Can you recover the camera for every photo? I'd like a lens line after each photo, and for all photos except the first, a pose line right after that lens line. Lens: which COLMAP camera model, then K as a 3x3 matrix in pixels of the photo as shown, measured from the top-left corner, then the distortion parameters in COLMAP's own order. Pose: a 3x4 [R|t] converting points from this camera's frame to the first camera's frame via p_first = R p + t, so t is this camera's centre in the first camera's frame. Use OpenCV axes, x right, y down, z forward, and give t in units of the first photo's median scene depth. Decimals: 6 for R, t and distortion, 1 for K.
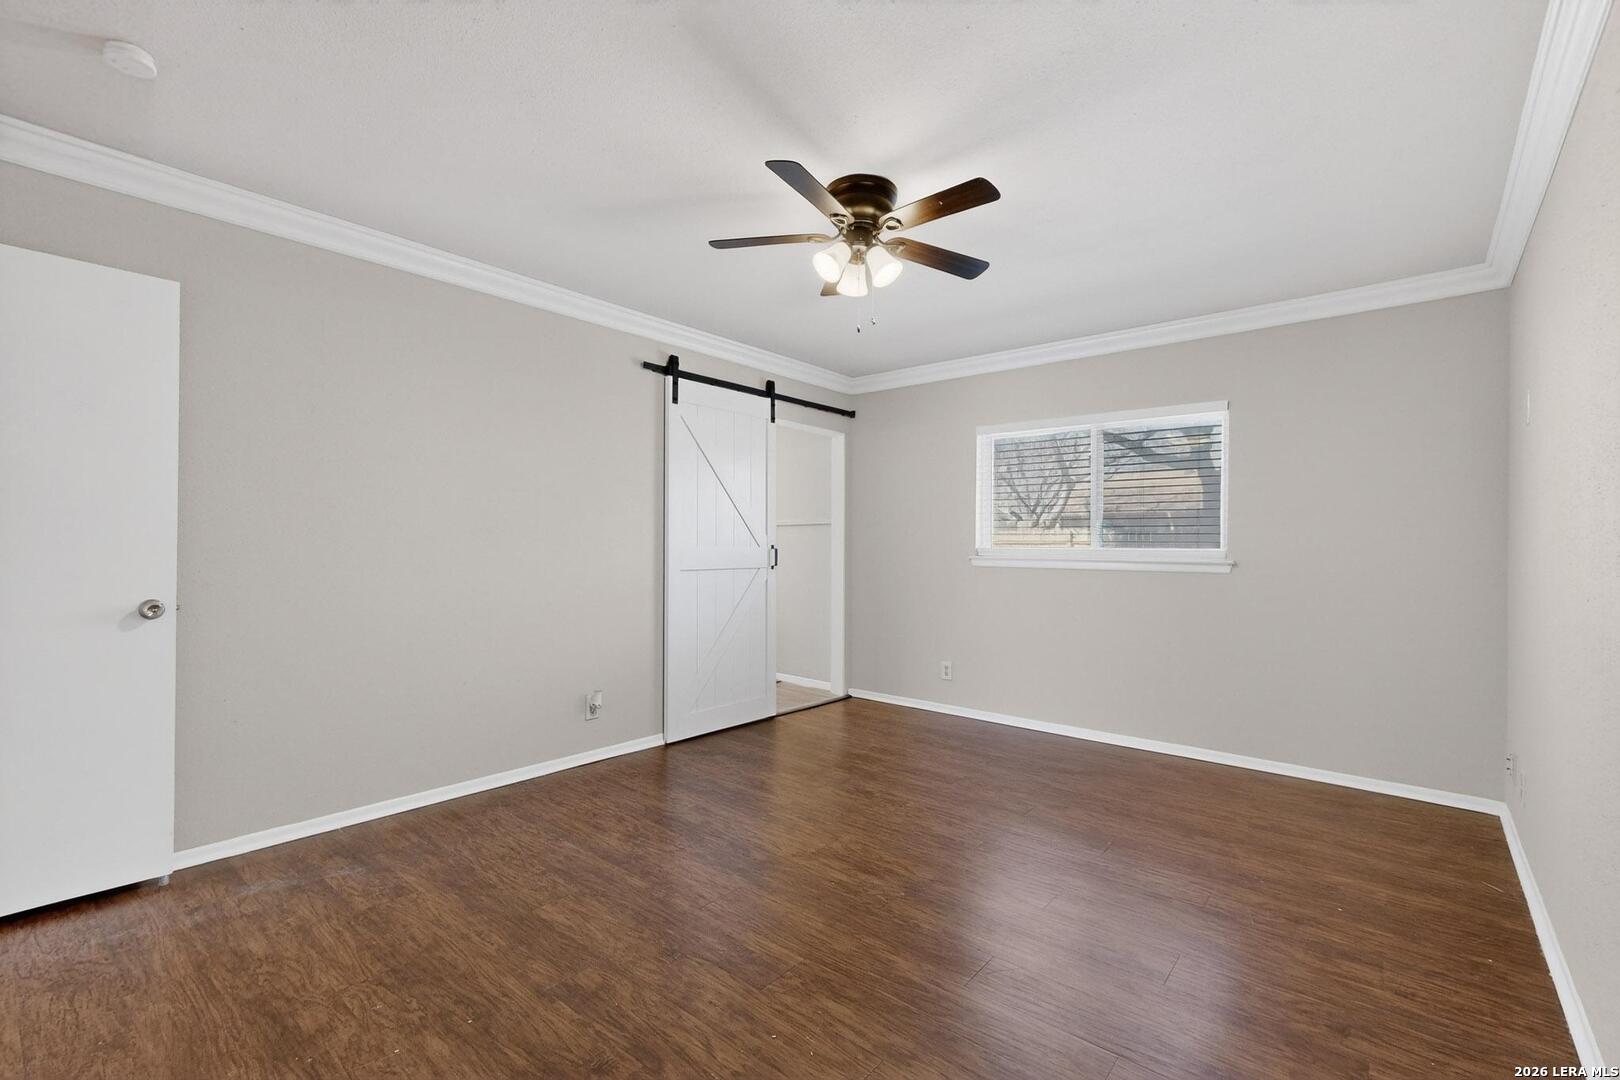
lens RADIAL K [[705.9, 0, 810.0], [0, 705.9, 540.0], [0, 0, 1]] dist [0.008426, -0.005292]
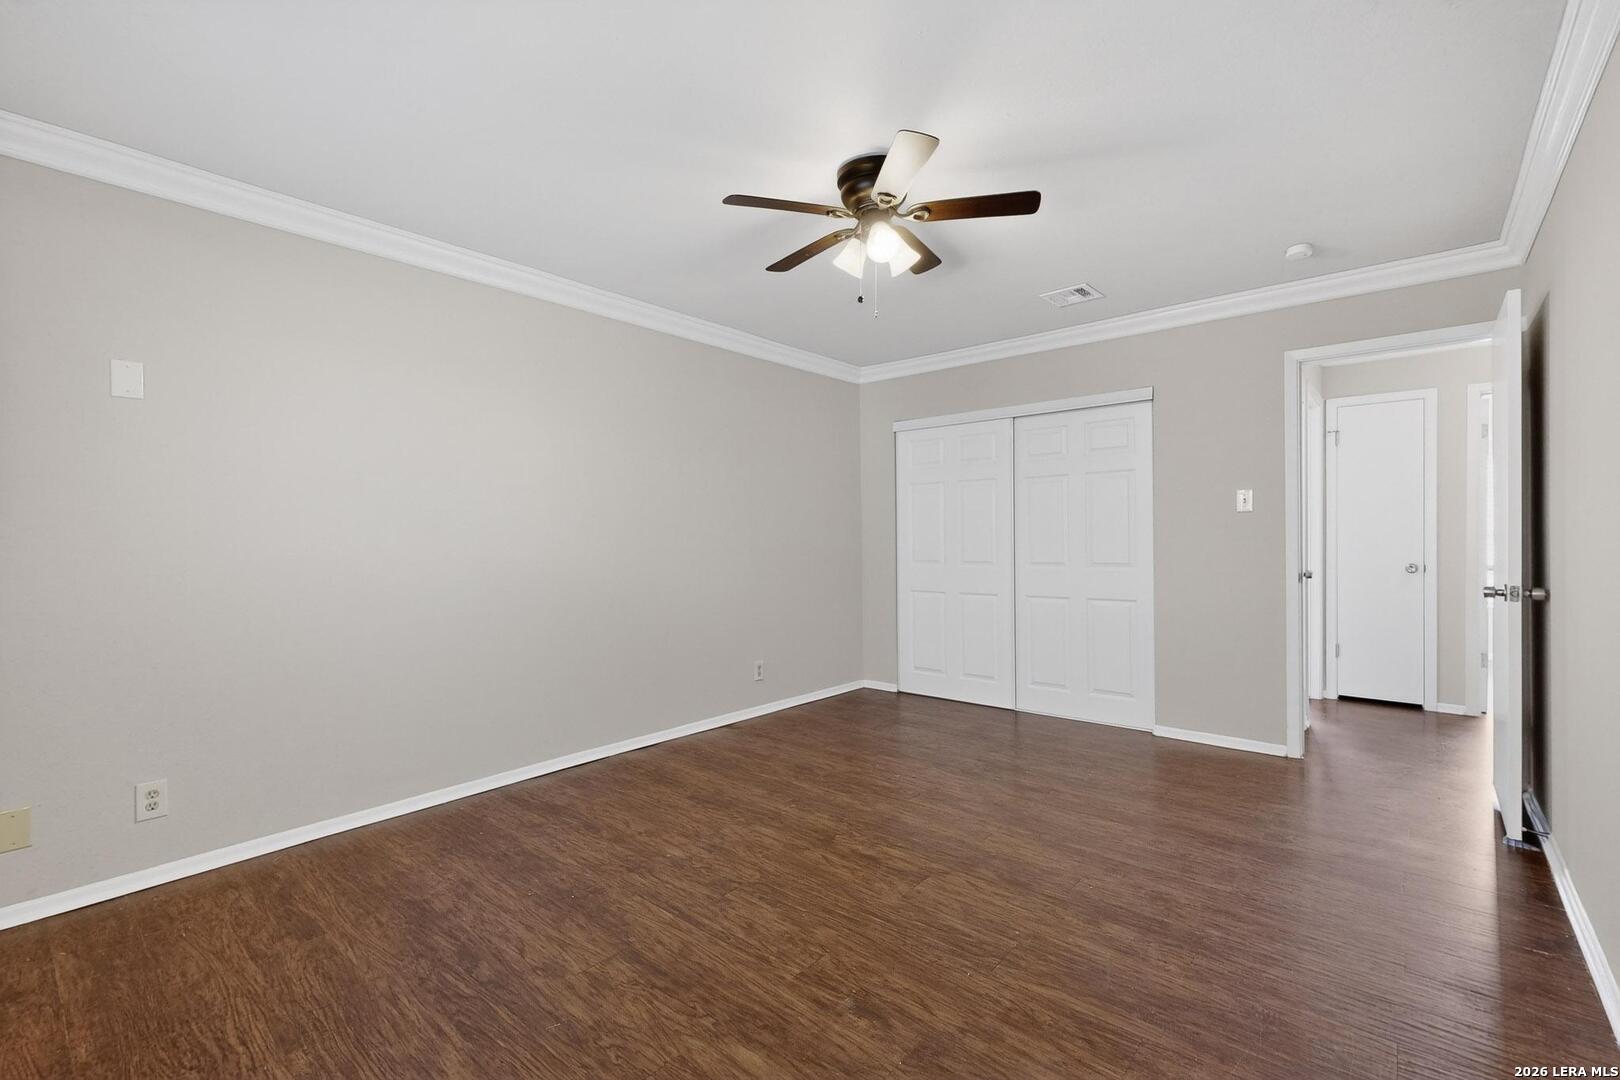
lens RADIAL K [[705.9, 0, 810.0], [0, 705.9, 540.0], [0, 0, 1]] dist [0.008426, -0.005292]
pose [[-0.999982, -0.002936, 0.005254, 0.139843], [-0.002958, 0.999987, -0.004142, 0.016294], [-0.005242, -0.004158, -0.999978, 1.761231]]
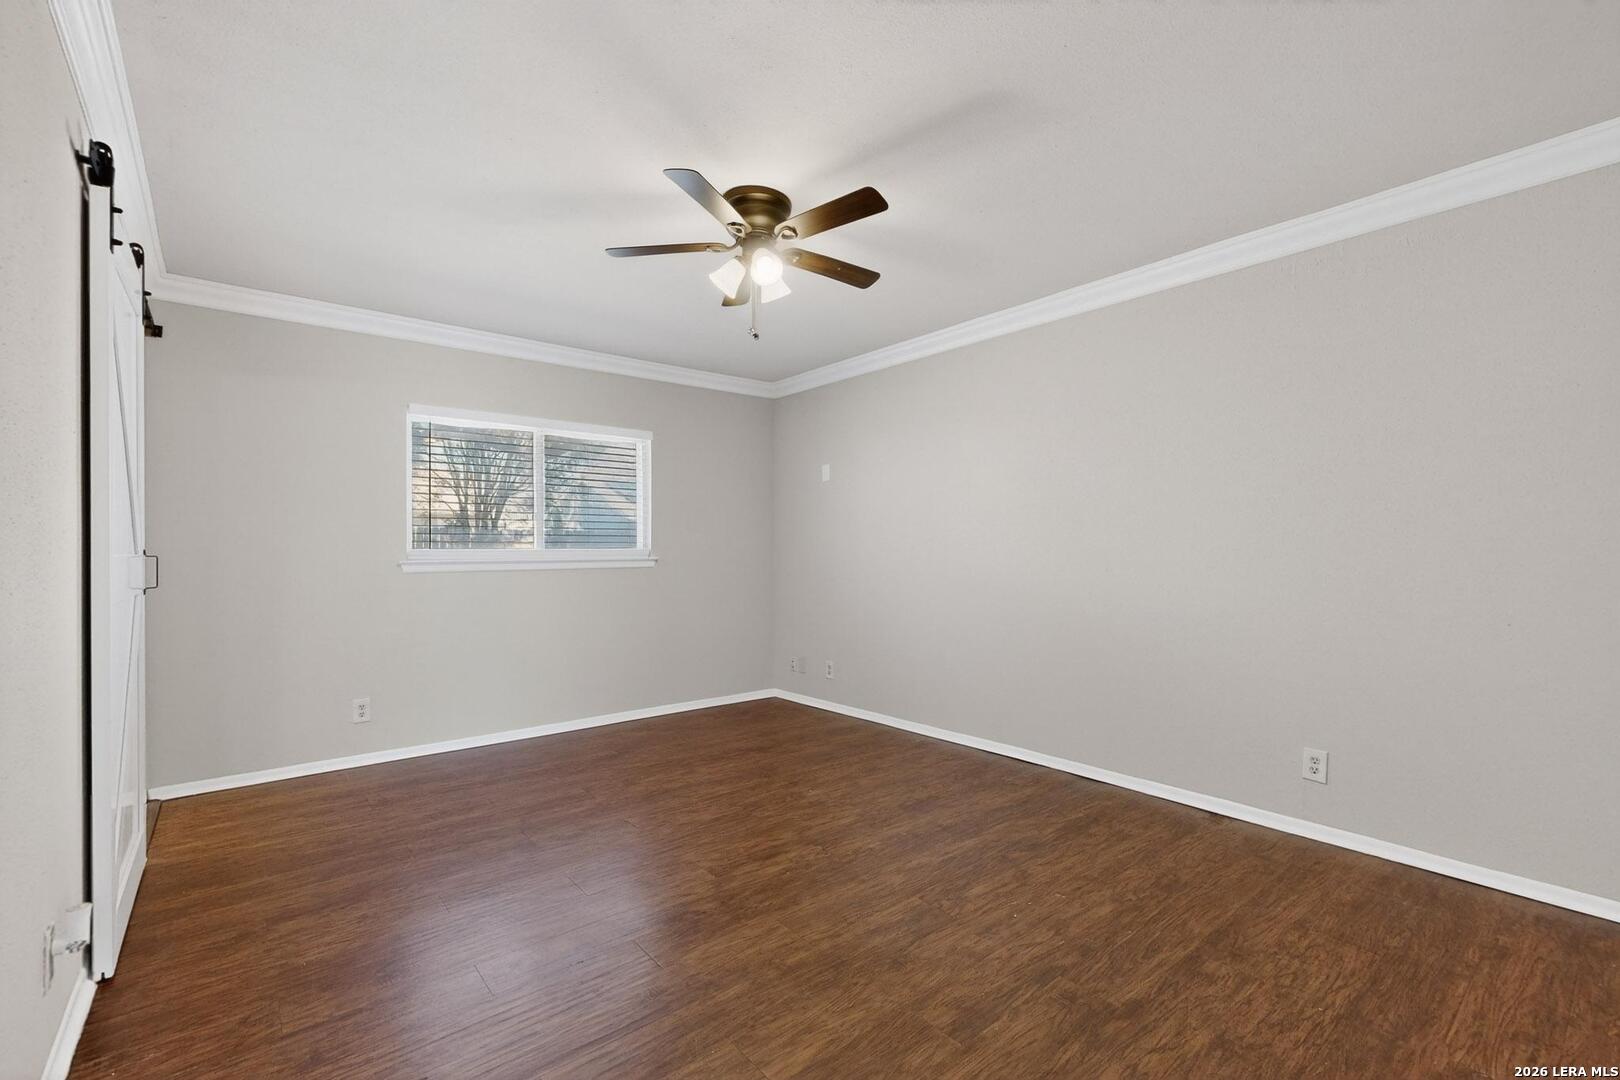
lens RADIAL K [[705.9, 0, 810.0], [0, 705.9, 540.0], [0, 0, 1]] dist [0.008426, -0.005292]
pose [[0.181340, 0.002105, 0.983418, -0.821167], [-0.000195, 0.999998, -0.002105, 0.001709], [-0.983420, 0.000190, 0.181340, 0.657169]]
